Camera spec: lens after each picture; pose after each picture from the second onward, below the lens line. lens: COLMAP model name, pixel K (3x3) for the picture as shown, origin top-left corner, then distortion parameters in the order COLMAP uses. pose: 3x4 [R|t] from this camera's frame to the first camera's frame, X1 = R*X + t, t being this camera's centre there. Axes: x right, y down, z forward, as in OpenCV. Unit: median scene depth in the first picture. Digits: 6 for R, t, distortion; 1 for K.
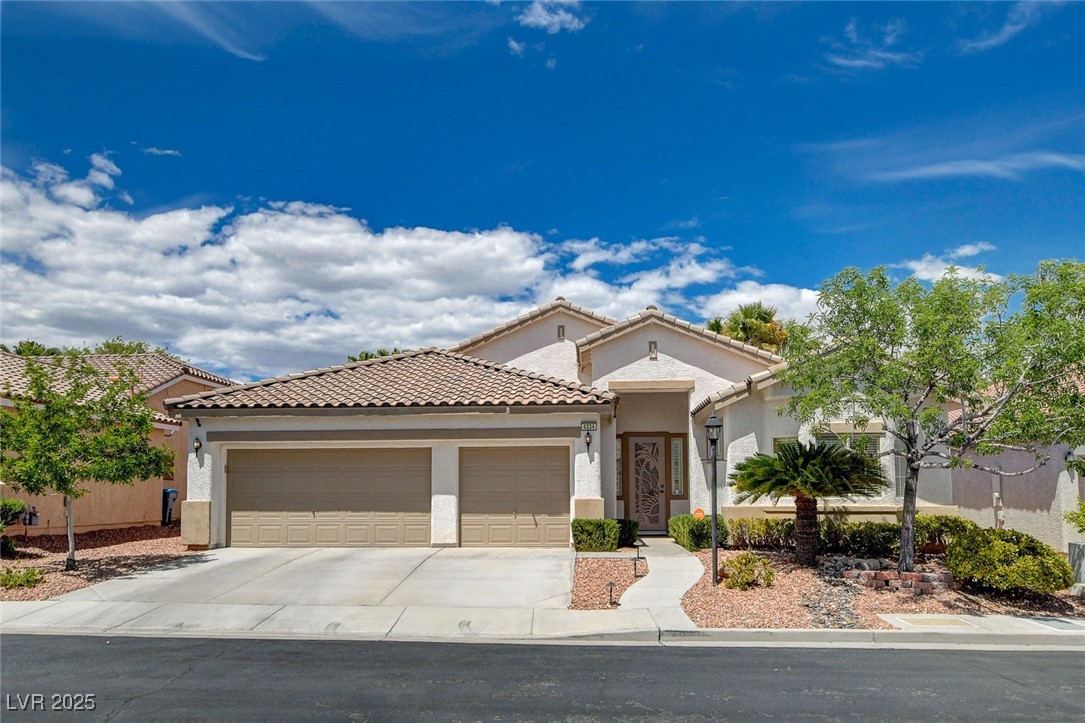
lens RADIAL K [[787.2, 0, 542.5], [0, 787.2, 361.5], [0, 0, 1]] dist [0.002871, 0.003832]
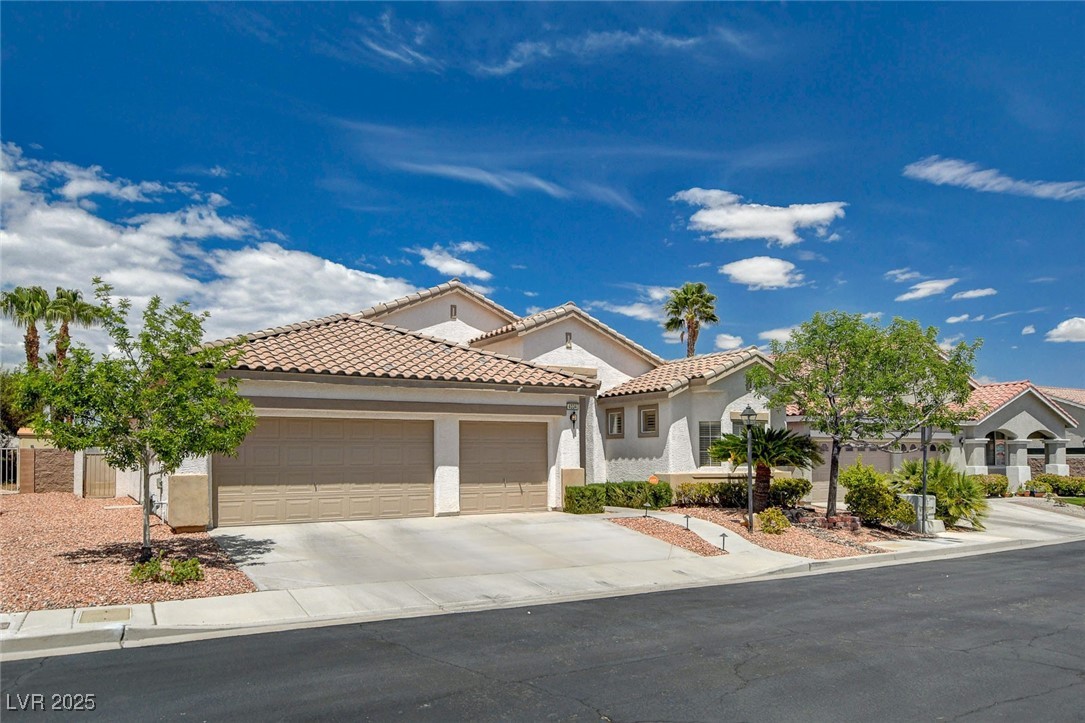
lens RADIAL K [[779.1, 0, 542.5], [0, 779.1, 361.5], [0, 0, 1]] dist [0.000470, 0.002931]
pose [[0.812165, 0.070921, 0.579102, -0.616815], [-0.095941, 0.995306, 0.012660, 0.006416], [-0.575486, -0.065842, 0.815157, 0.094608]]
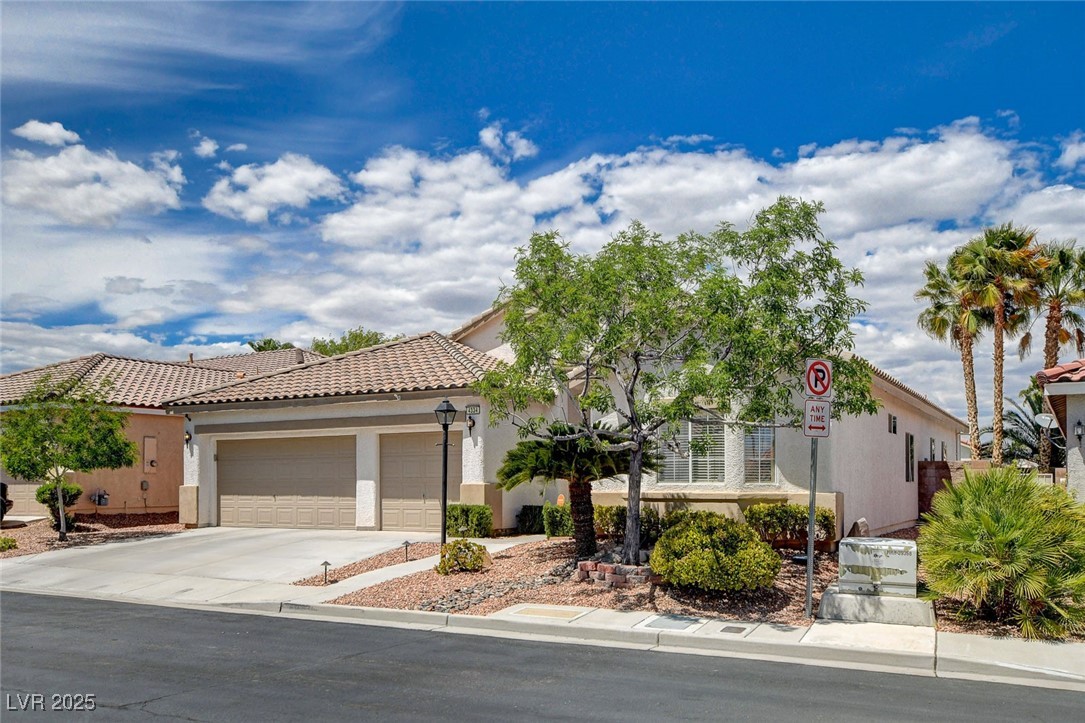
lens RADIAL K [[941.4, 0, 542.5], [0, 941.4, 361.5], [0, 0, 1]] dist [0.009112, -0.000720]
pose [[0.900315, -0.055388, -0.431700, 0.613845], [0.073824, 0.996931, 0.026053, -0.001208], [0.428932, -0.055325, 0.901641, -0.007029]]
